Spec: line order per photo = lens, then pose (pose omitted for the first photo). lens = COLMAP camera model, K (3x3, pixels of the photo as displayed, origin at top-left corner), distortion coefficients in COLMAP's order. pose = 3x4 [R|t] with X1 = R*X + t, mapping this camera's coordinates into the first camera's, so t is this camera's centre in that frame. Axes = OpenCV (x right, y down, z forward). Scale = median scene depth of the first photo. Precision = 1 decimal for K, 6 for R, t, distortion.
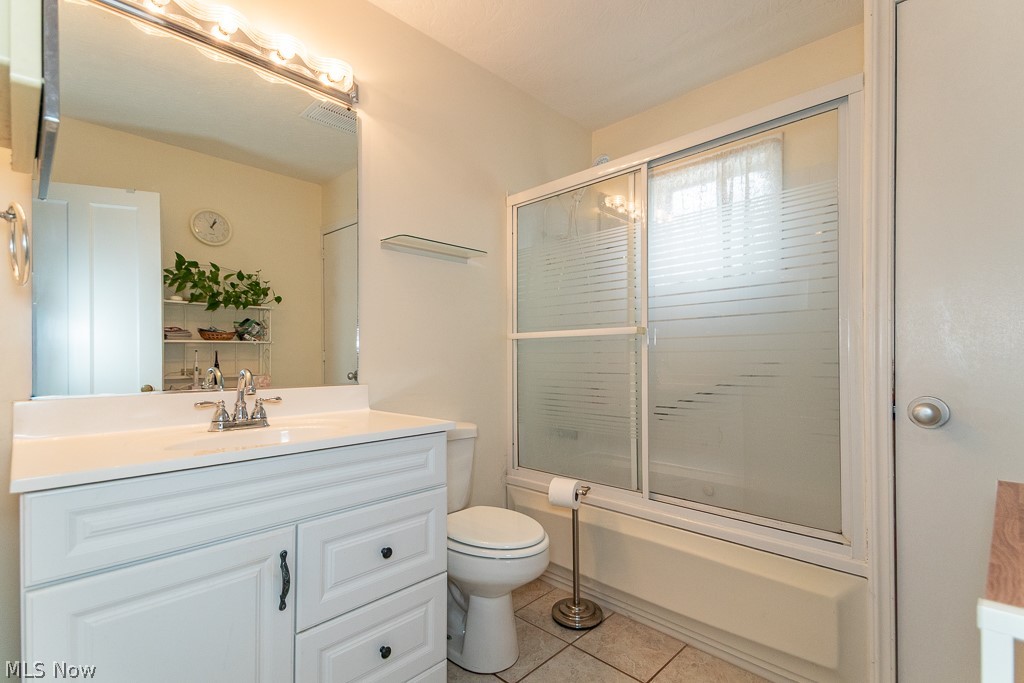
lens RADIAL K [[466.6, 0, 514.1], [0, 466.6, 344.8], [0, 0, 1]] dist [0.057933, -0.026495]
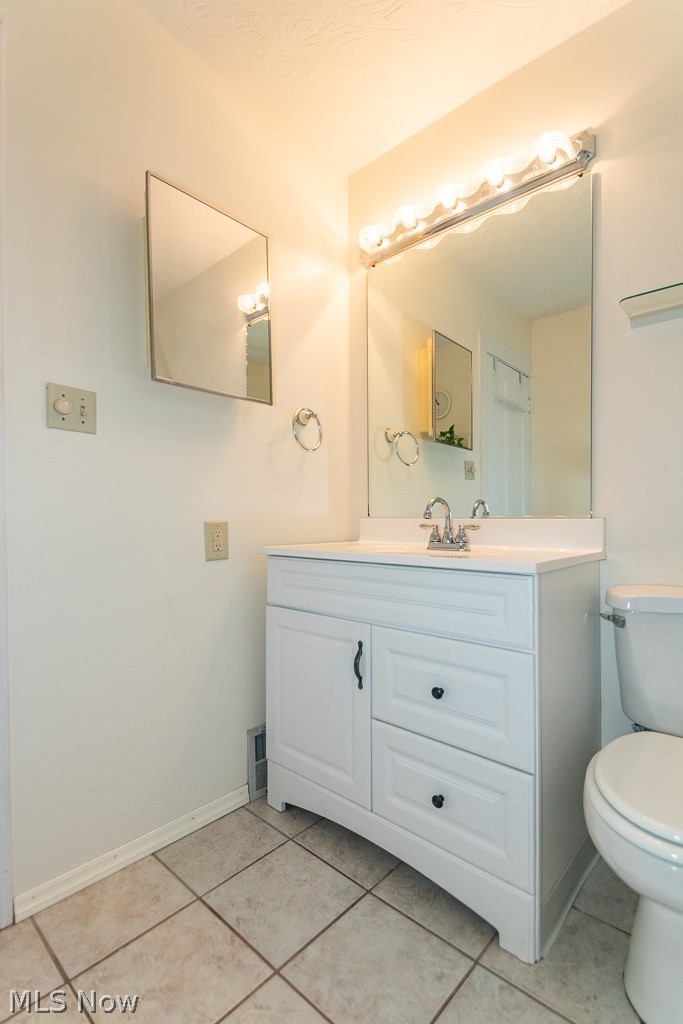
lens RADIAL K [[466.6, 0, 344.2], [0, 466.6, 509.8], [0, 0, 1]] dist [0.057933, -0.026495]
pose [[0.099706, 0.004889, -0.995005, 0.542568], [0.019825, 0.999780, 0.006899, 0.070485], [0.994819, -0.020413, 0.099587, 0.659707]]
